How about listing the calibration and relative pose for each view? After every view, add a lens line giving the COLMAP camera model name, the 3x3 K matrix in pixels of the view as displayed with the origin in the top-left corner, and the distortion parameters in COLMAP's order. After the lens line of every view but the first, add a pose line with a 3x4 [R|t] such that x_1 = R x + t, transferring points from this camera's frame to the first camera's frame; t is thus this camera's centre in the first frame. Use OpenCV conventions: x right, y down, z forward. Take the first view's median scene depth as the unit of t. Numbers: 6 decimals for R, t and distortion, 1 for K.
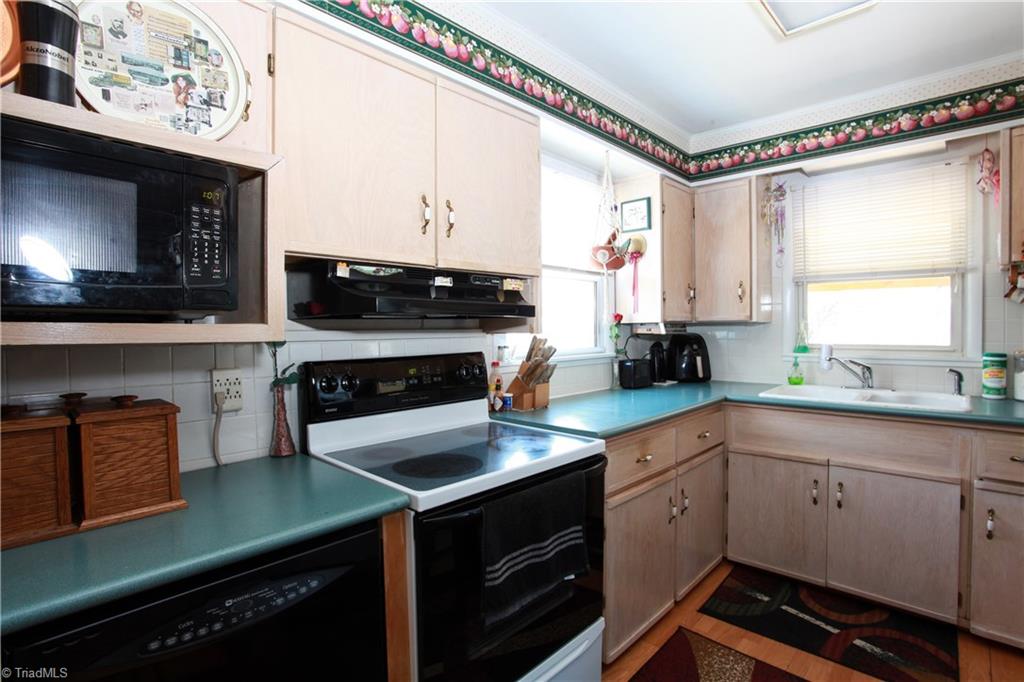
lens RADIAL K [[496.4, 0, 512.0], [0, 496.4, 341.0], [0, 0, 1]] dist [-0.080860, 0.034105]
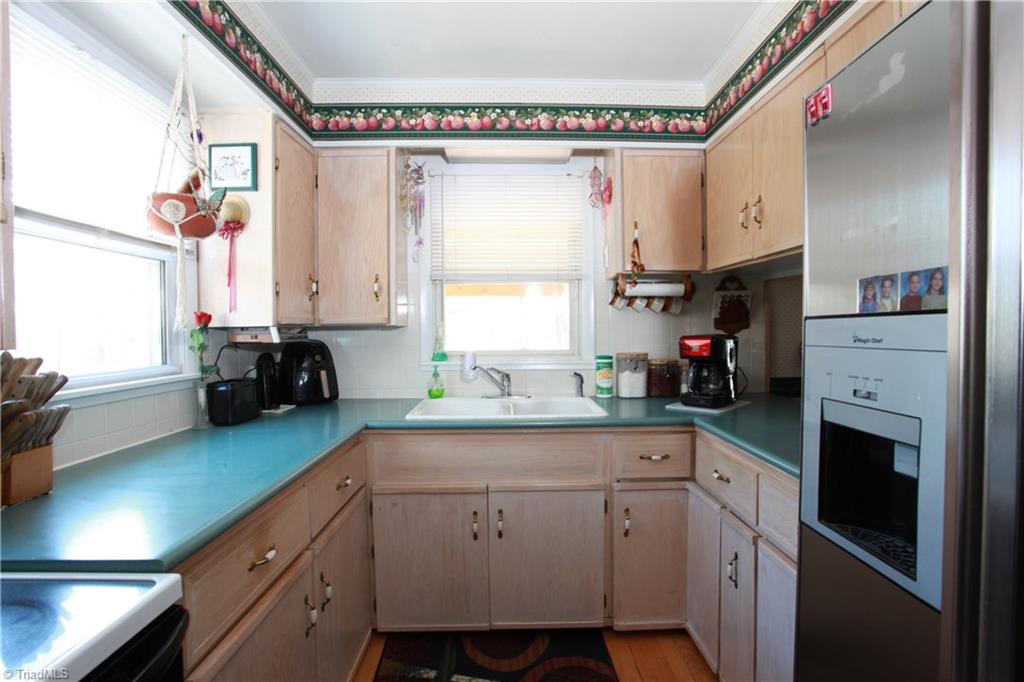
lens RADIAL K [[496.4, 0, 512.0], [0, 496.4, 341.0], [0, 0, 1]] dist [-0.080860, 0.034105]
pose [[0.712174, -0.014081, 0.701862, 0.062858], [0.019942, 0.999801, -0.000177, -0.010186], [-0.701720, 0.014123, 0.712313, 0.289844]]
